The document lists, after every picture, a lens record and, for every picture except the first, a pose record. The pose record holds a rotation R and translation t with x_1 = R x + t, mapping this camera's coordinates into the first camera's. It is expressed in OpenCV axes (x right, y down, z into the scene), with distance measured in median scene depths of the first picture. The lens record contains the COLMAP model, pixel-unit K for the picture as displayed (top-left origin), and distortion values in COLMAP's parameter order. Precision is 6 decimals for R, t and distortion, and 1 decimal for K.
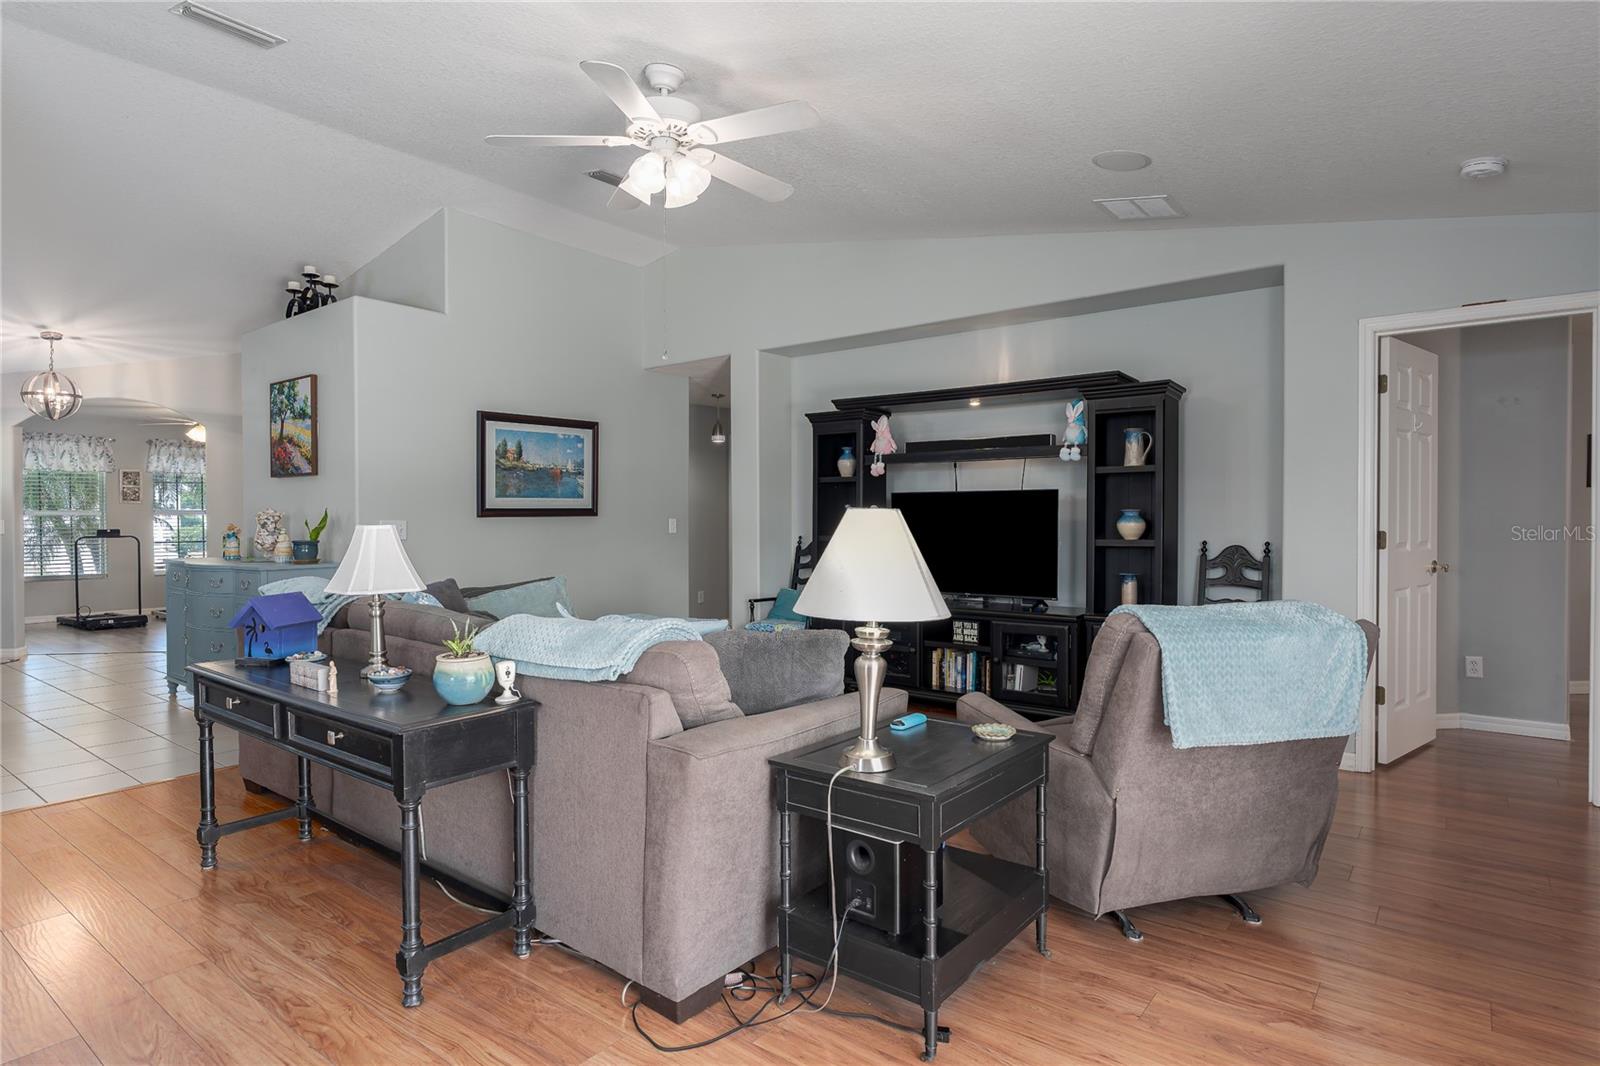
lens RADIAL K [[867.1, 0, 799.3], [0, 867.1, 534.8], [0, 0, 1]] dist [-0.004796, 0.000162]
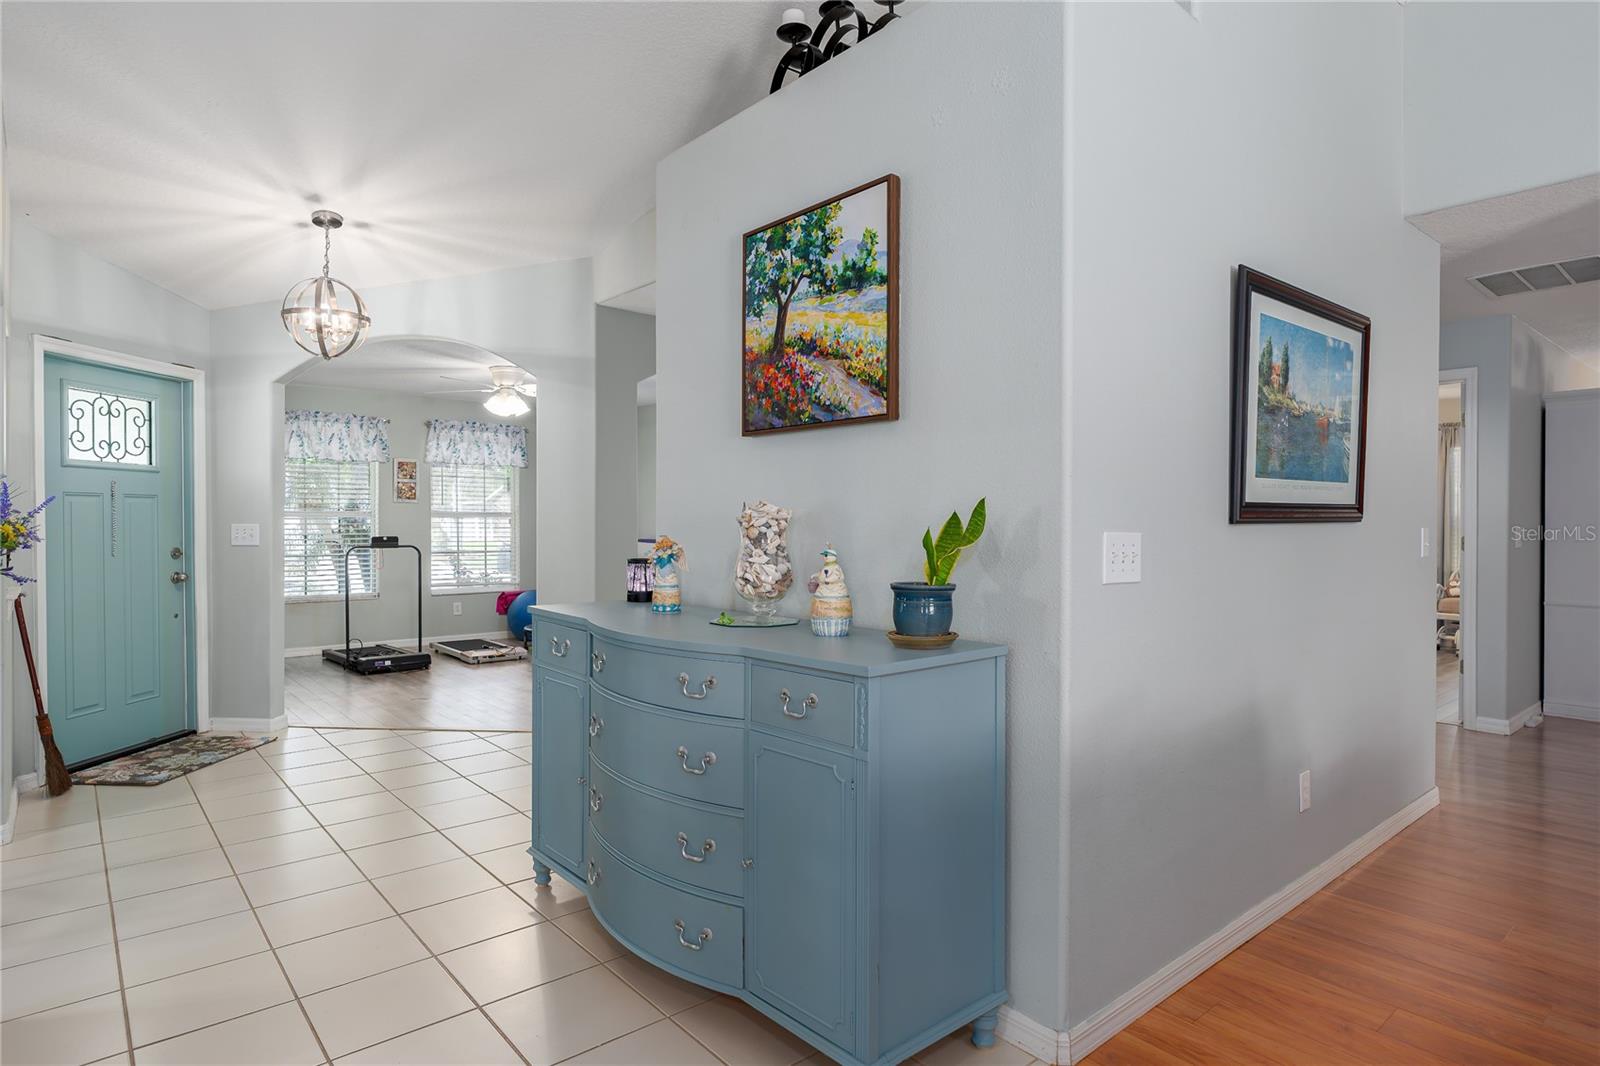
lens RADIAL K [[867.1, 0, 800.0], [0, 867.1, 532.0], [0, 0, 1]] dist [-0.004796, 0.000162]
pose [[0.980241, 0.006524, -0.197699, -0.437411], [-0.008366, 0.999929, -0.008485, -0.009916], [0.197630, 0.009971, 0.980226, 0.493540]]
